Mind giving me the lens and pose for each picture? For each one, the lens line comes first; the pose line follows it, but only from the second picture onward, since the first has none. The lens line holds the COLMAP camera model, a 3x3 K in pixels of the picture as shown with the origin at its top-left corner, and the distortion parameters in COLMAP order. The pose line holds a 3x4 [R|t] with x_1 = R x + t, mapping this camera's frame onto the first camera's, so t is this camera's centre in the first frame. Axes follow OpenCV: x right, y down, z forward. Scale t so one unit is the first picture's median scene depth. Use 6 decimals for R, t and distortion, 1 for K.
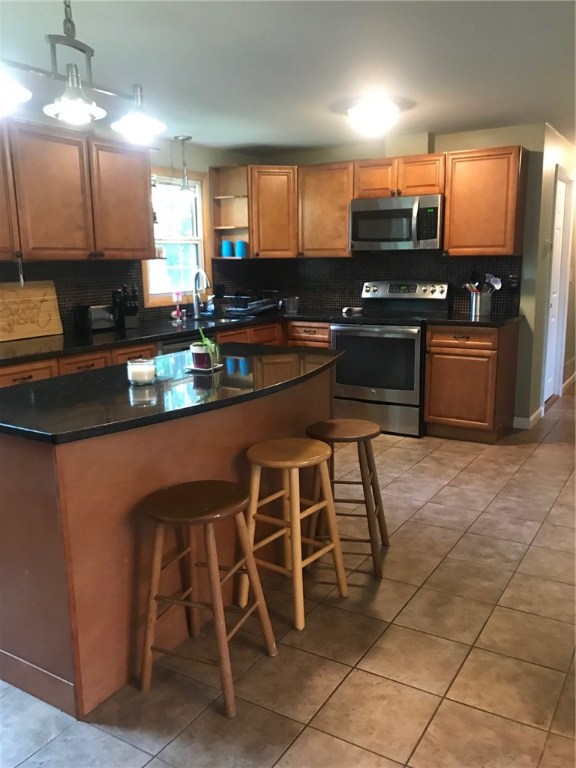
lens RADIAL K [[644.8, 0, 288.9], [0, 644.8, 386.1], [0, 0, 1]] dist [-0.001308, 0.008902]
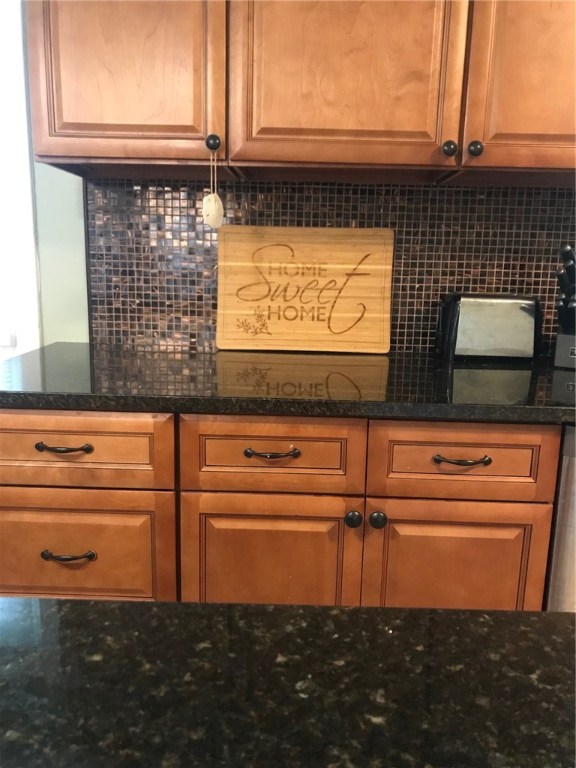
lens RADIAL K [[644.8, 0, 288.9], [0, 644.8, 386.1], [0, 0, 1]] dist [-0.001308, 0.008902]
pose [[0.503942, 0.191771, -0.842180, -0.018647], [-0.200917, 0.974321, 0.101637, -0.084805], [0.840045, 0.117990, 0.529531, 0.670465]]
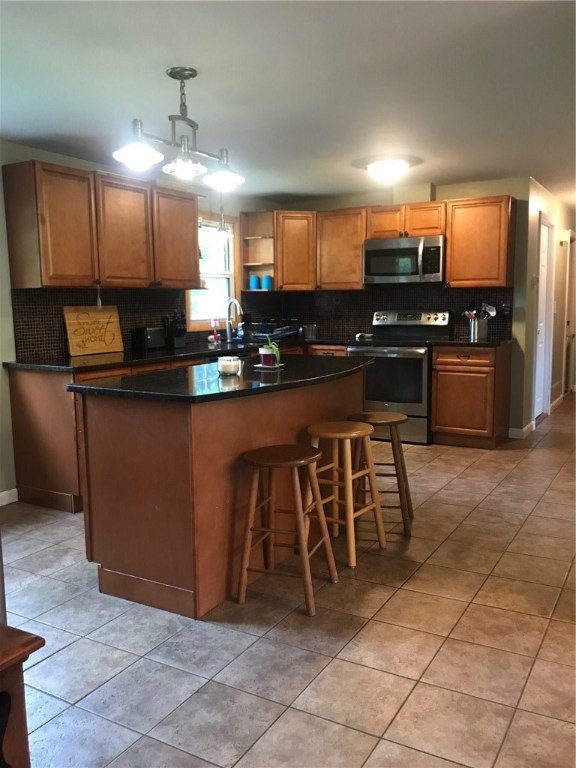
lens RADIAL K [[647.4, 0, 287.9], [0, 647.4, 383.1], [0, 0, 1]] dist [0.008374, -0.002847]
pose [[0.999828, -0.000212, 0.018547, -0.070543], [0.001538, 0.997437, -0.071527, 0.056205], [-0.018484, 0.071543, 0.997266, -0.155989]]
